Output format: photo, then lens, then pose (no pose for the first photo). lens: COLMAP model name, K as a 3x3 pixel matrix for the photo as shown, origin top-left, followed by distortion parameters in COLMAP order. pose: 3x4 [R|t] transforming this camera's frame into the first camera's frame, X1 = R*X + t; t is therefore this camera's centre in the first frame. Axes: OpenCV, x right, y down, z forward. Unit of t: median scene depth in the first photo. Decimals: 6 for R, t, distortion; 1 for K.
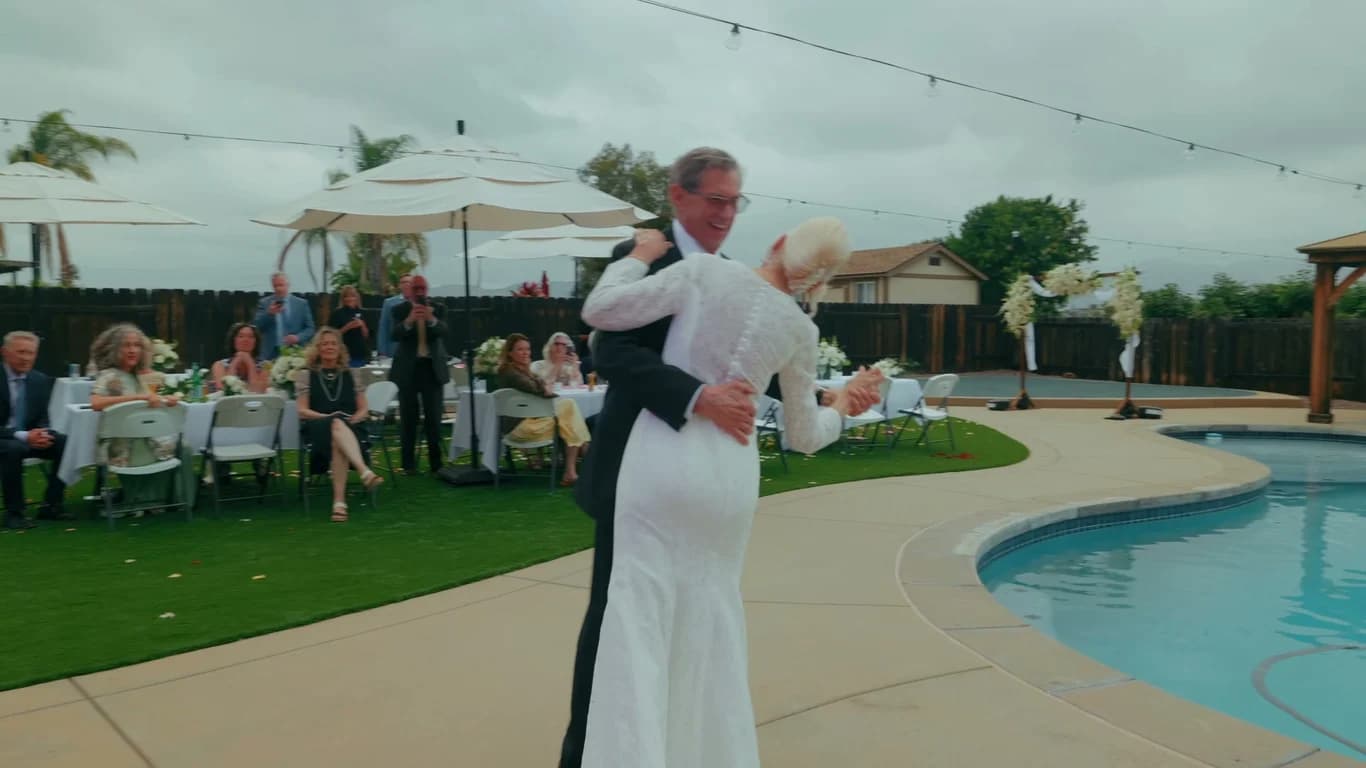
lens RADIAL K [[1069.3, 0, 656.4], [0, 1069.3, 380.6], [0, 0, 1]] dist [-0.008501, 0.001938]
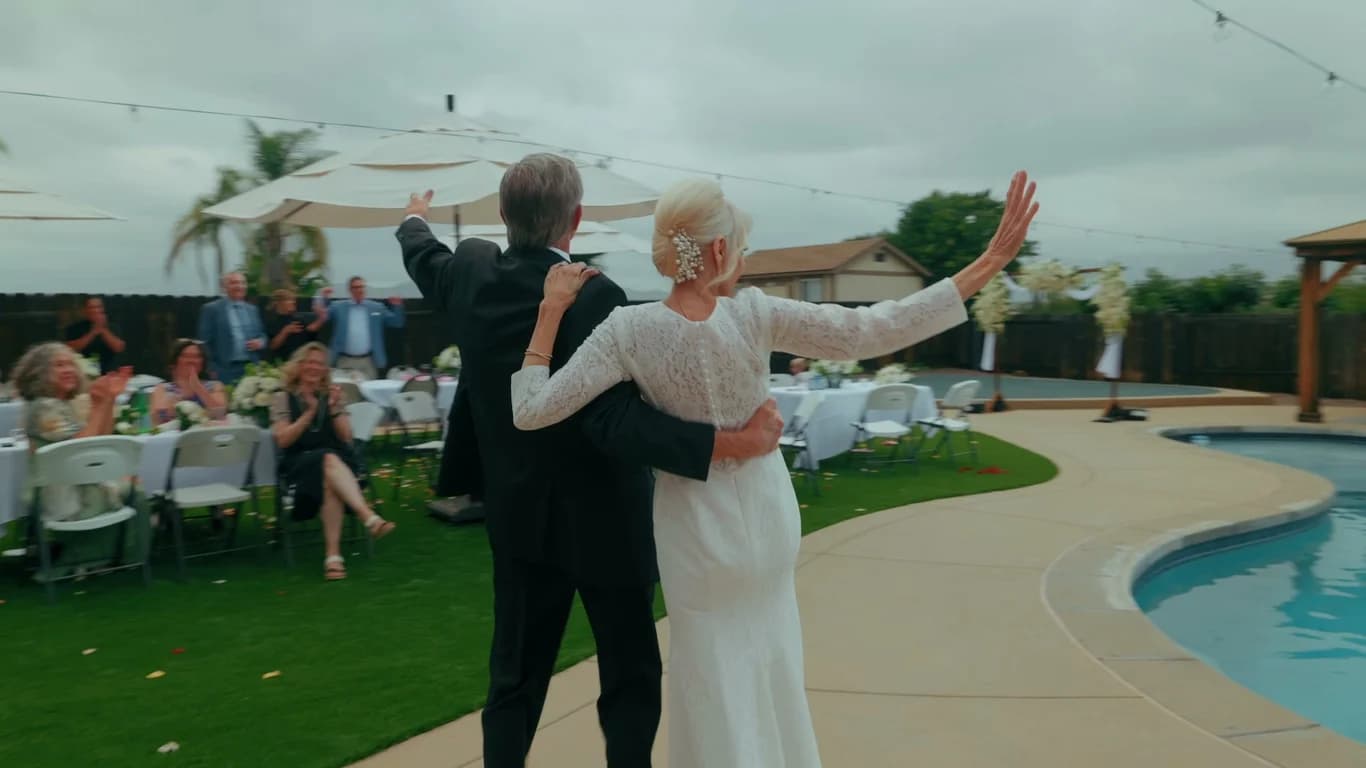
lens RADIAL K [[1068.3, 0, 631.9], [0, 1068.3, 384.4], [0, 0, 1]] dist [-0.004371, 0.000114]
pose [[0.996807, -0.014541, 0.078516, -0.066047], [0.014028, 0.999877, 0.007082, -0.010180], [-0.078609, -0.005958, 0.996888, 0.083079]]
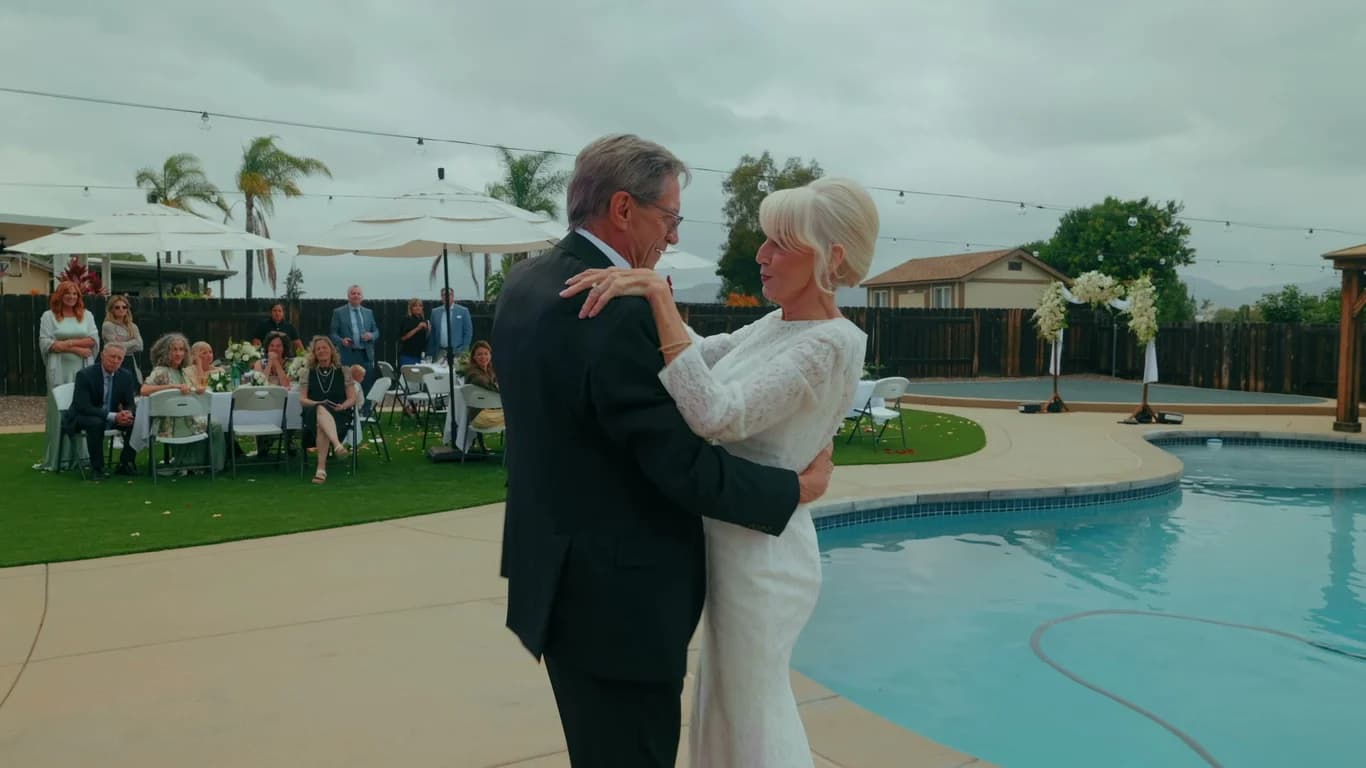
lens RADIAL K [[1062.5, 0, 611.5], [0, 1062.5, 370.5], [0, 0, 1]] dist [-0.021857, -0.003017]
pose [[0.976667, 0.011022, -0.214475, 0.165981], [-0.012792, 0.999895, -0.006863, -0.001384], [0.214377, 0.009447, 0.976705, -0.096338]]
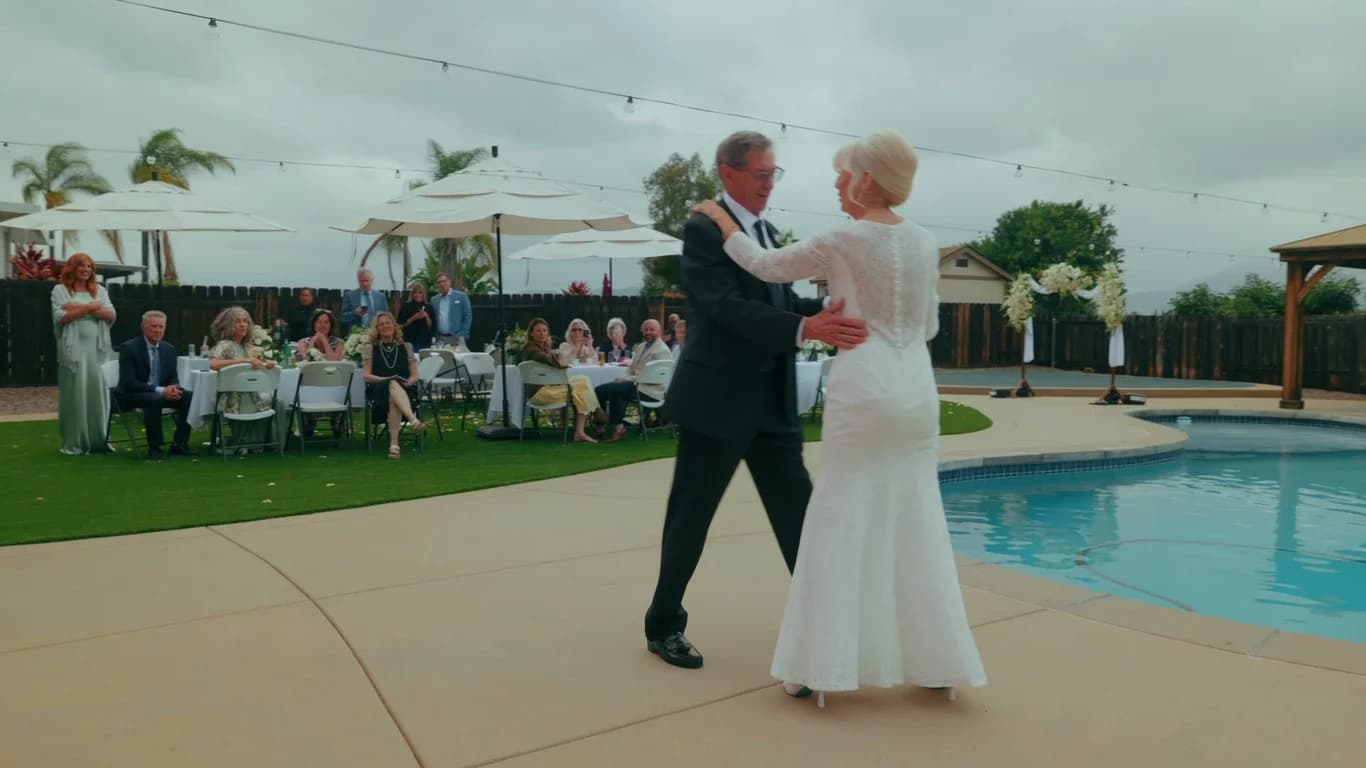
lens RADIAL K [[1071.6, 0, 645.4], [0, 1071.6, 378.7], [0, 0, 1]] dist [-0.016398, 0.000050]
pose [[0.996559, 0.006277, -0.082647, 0.057048], [-0.006844, 0.999955, -0.006578, 0.020484], [0.082602, 0.007121, 0.996557, -0.134385]]
